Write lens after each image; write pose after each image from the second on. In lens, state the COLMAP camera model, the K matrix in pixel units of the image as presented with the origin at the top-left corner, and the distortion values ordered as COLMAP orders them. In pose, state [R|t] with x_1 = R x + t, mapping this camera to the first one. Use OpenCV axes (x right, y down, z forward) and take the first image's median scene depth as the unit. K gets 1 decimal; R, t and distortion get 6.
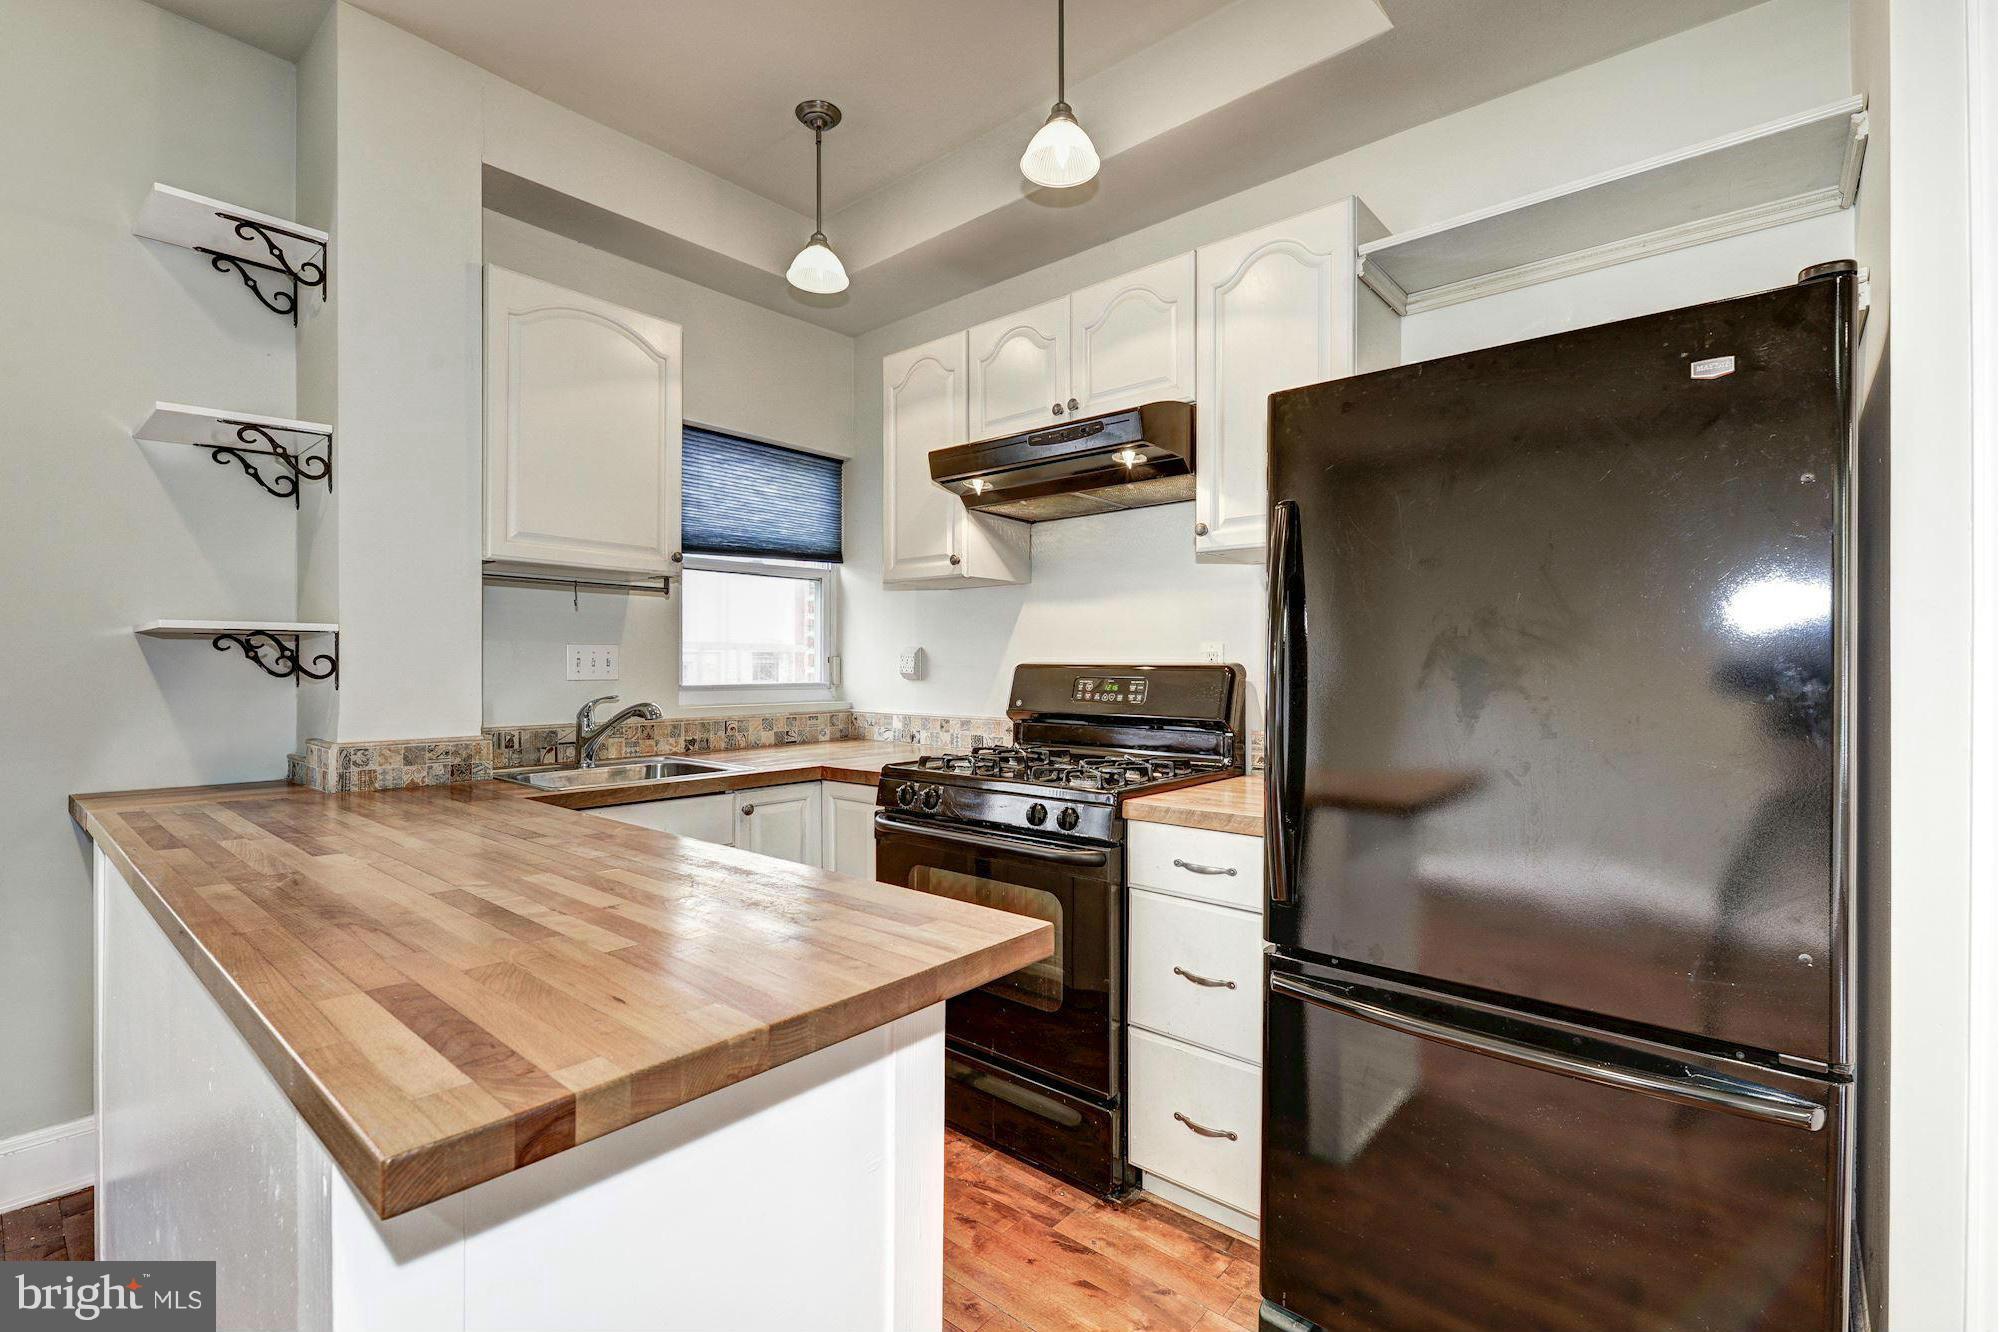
lens RADIAL K [[870.2, 0, 1005.8], [0, 870.2, 668.4], [0, 0, 1]] dist [0.004158, -0.001009]
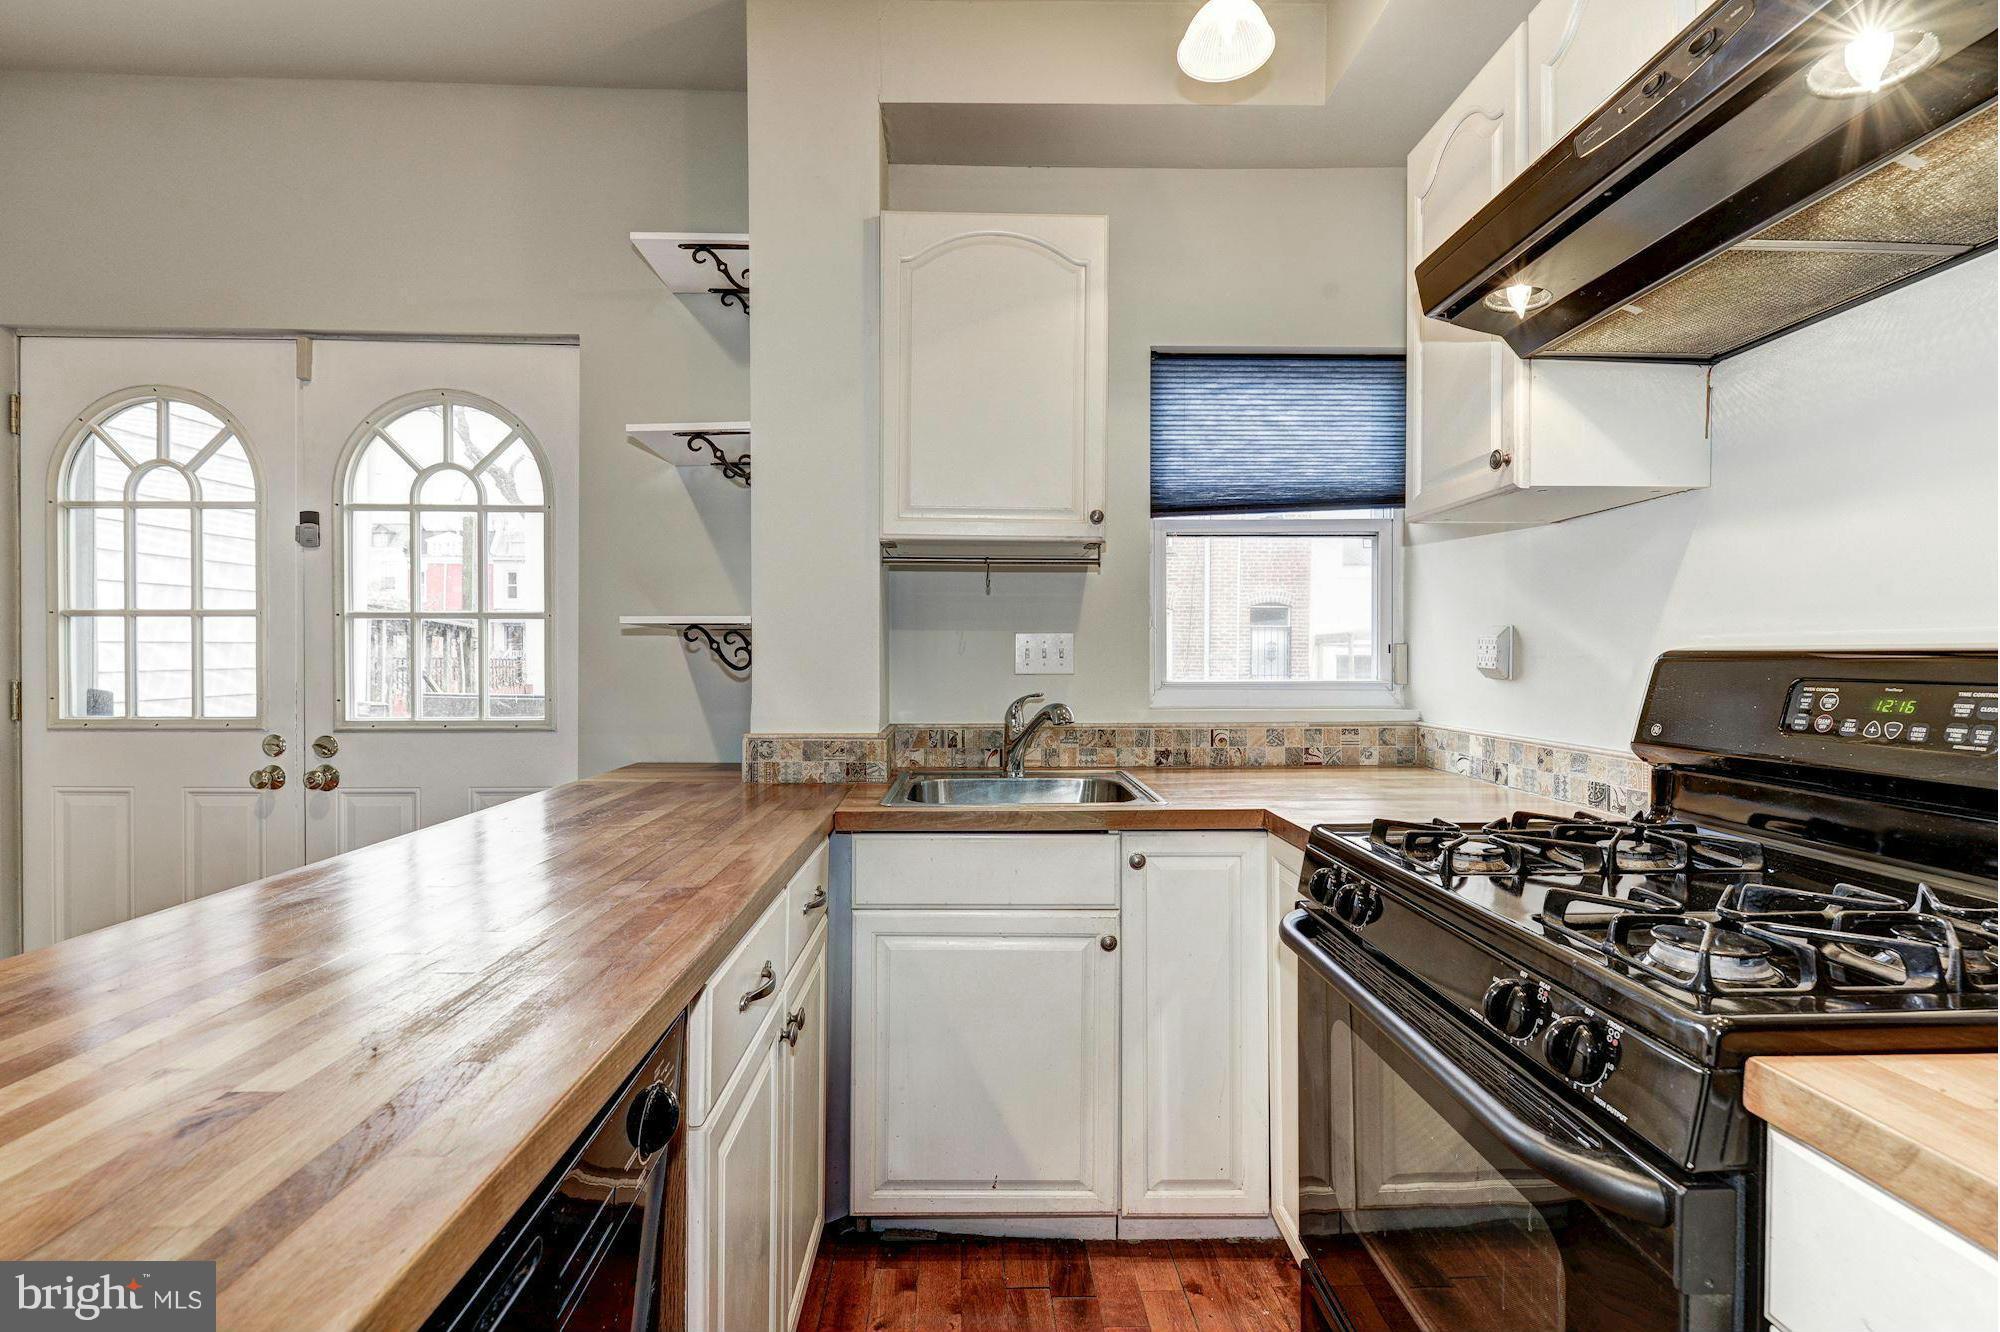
lens RADIAL K [[870.2, 0, 996.4], [0, 870.2, 671.3], [0, 0, 1]] dist [0.004158, -0.001009]
pose [[0.675321, 0.007918, -0.737482, 0.123808], [-0.001234, 0.999953, 0.009606, 0.002253], [0.737523, -0.005577, 0.675299, 0.378177]]
